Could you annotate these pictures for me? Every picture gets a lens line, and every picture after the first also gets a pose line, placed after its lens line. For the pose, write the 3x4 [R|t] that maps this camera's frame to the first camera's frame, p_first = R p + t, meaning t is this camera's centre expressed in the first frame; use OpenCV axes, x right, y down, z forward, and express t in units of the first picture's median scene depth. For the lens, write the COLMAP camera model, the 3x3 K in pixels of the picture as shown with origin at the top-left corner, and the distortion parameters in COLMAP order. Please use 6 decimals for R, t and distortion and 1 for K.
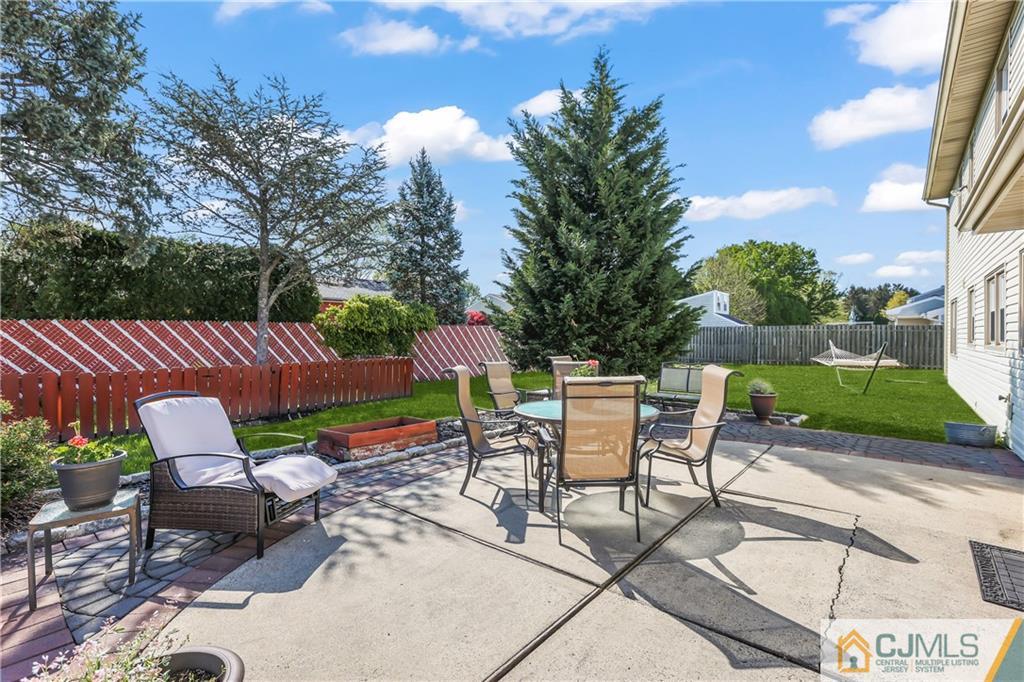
lens RADIAL K [[457.6, 0, 512.0], [0, 457.6, 341.0], [0, 0, 1]] dist [0.000077, -0.000022]
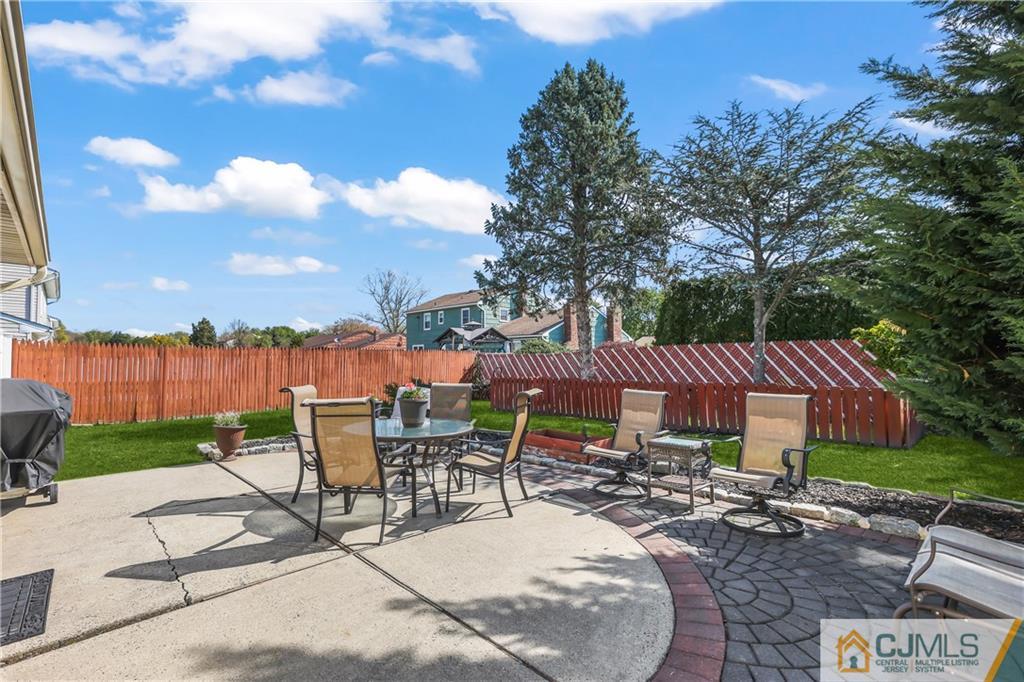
lens RADIAL K [[457.6, 0, 512.0], [0, 457.6, 341.0], [0, 0, 1]] dist [0.000077, -0.000022]
pose [[-0.079472, -0.028547, -0.996428, 1.226954], [-0.005732, 0.999586, -0.028181, -0.029520], [0.996821, 0.003471, -0.079603, 1.314366]]
